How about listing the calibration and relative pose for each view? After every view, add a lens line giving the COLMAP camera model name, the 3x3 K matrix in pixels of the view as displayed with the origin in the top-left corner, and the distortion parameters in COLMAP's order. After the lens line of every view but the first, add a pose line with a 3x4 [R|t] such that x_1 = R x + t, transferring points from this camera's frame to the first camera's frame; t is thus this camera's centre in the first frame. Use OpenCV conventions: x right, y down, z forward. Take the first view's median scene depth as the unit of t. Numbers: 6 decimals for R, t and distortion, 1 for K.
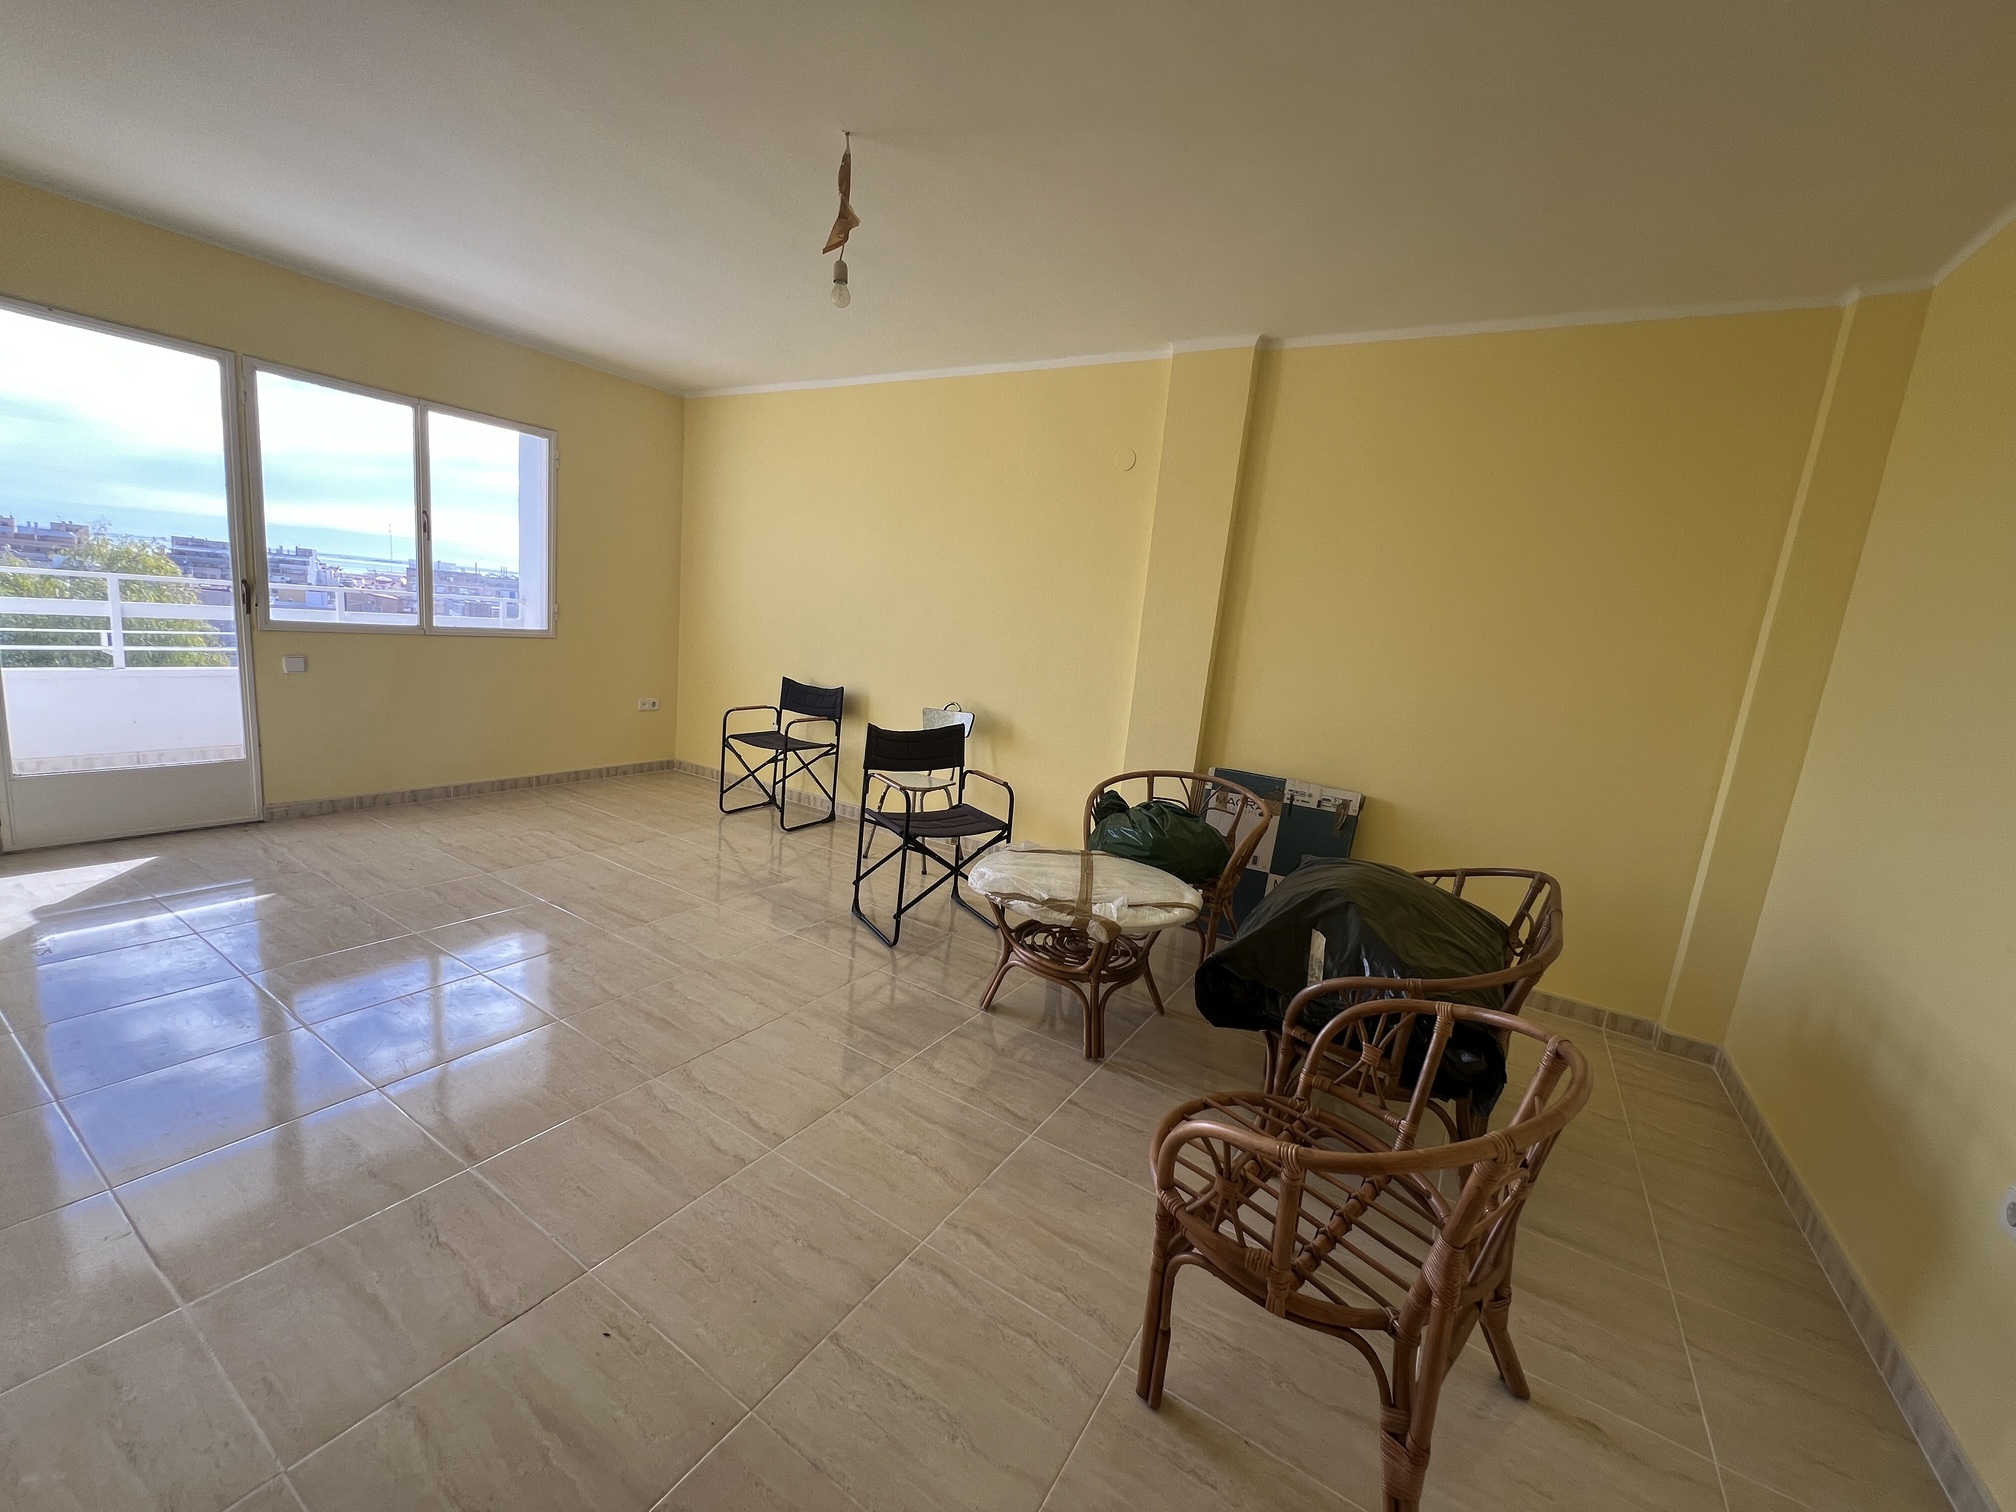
lens RADIAL K [[807.4, 0, 1001.0], [0, 807.4, 755.0], [0, 0, 1]] dist [-0.000837, -0.000570]
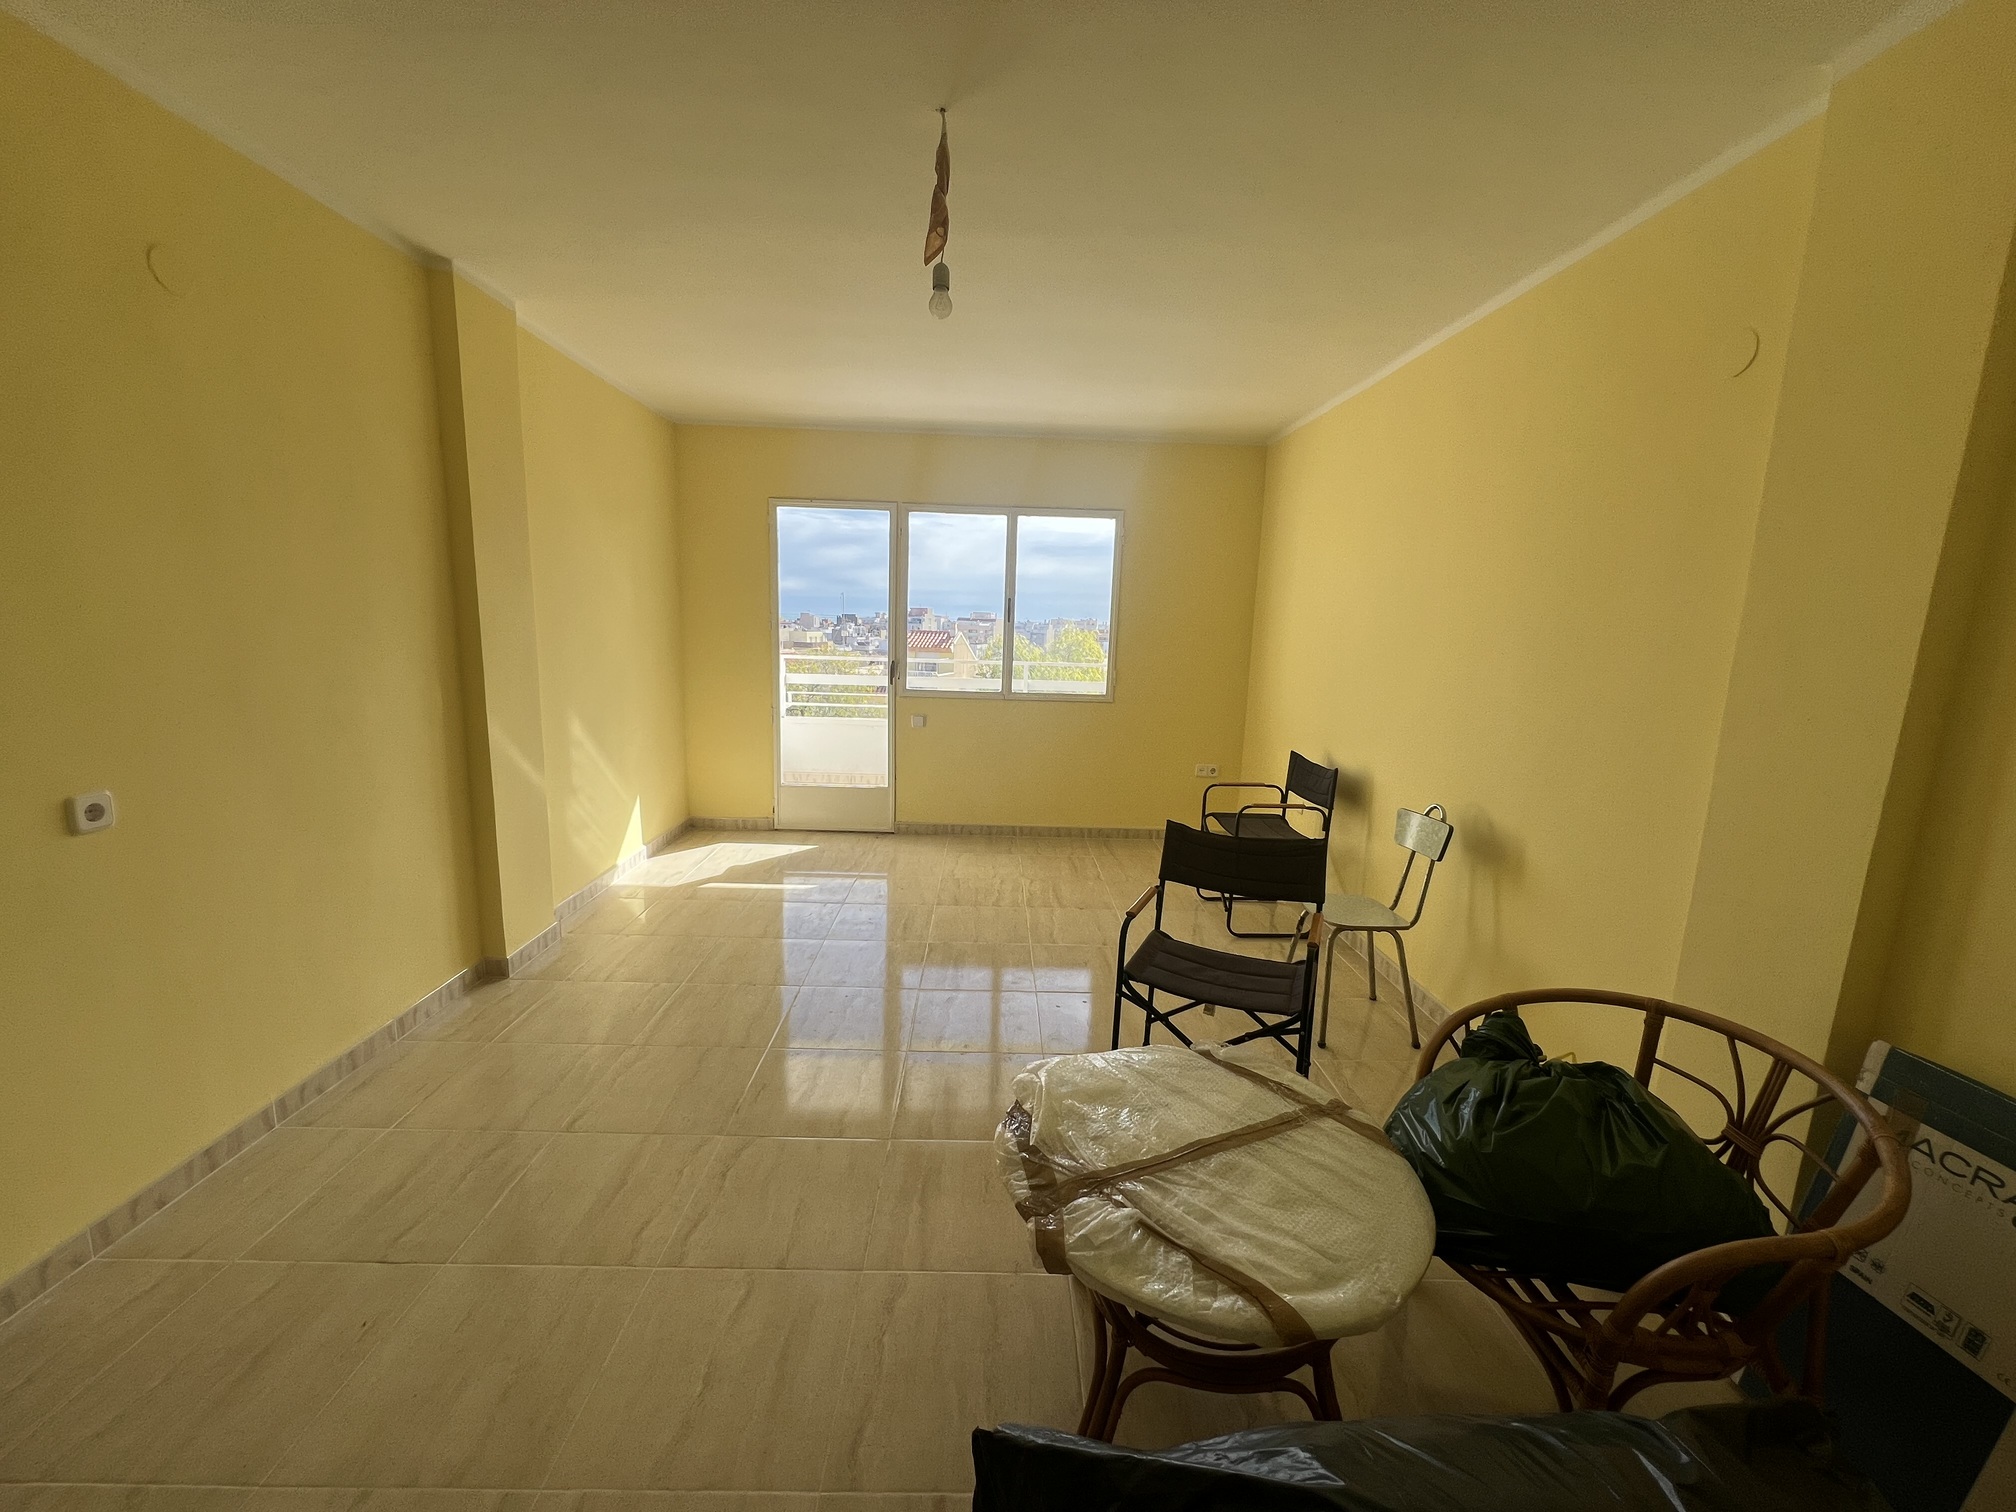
lens RADIAL K [[807.4, 0, 1001.0], [0, 807.4, 755.0], [0, 0, 1]] dist [-0.000837, -0.000570]
pose [[0.548282, 0.065060, -0.833759, 0.357368], [-0.123438, 0.992345, -0.003739, -0.073171], [0.827133, 0.104967, 0.552116, 0.410719]]
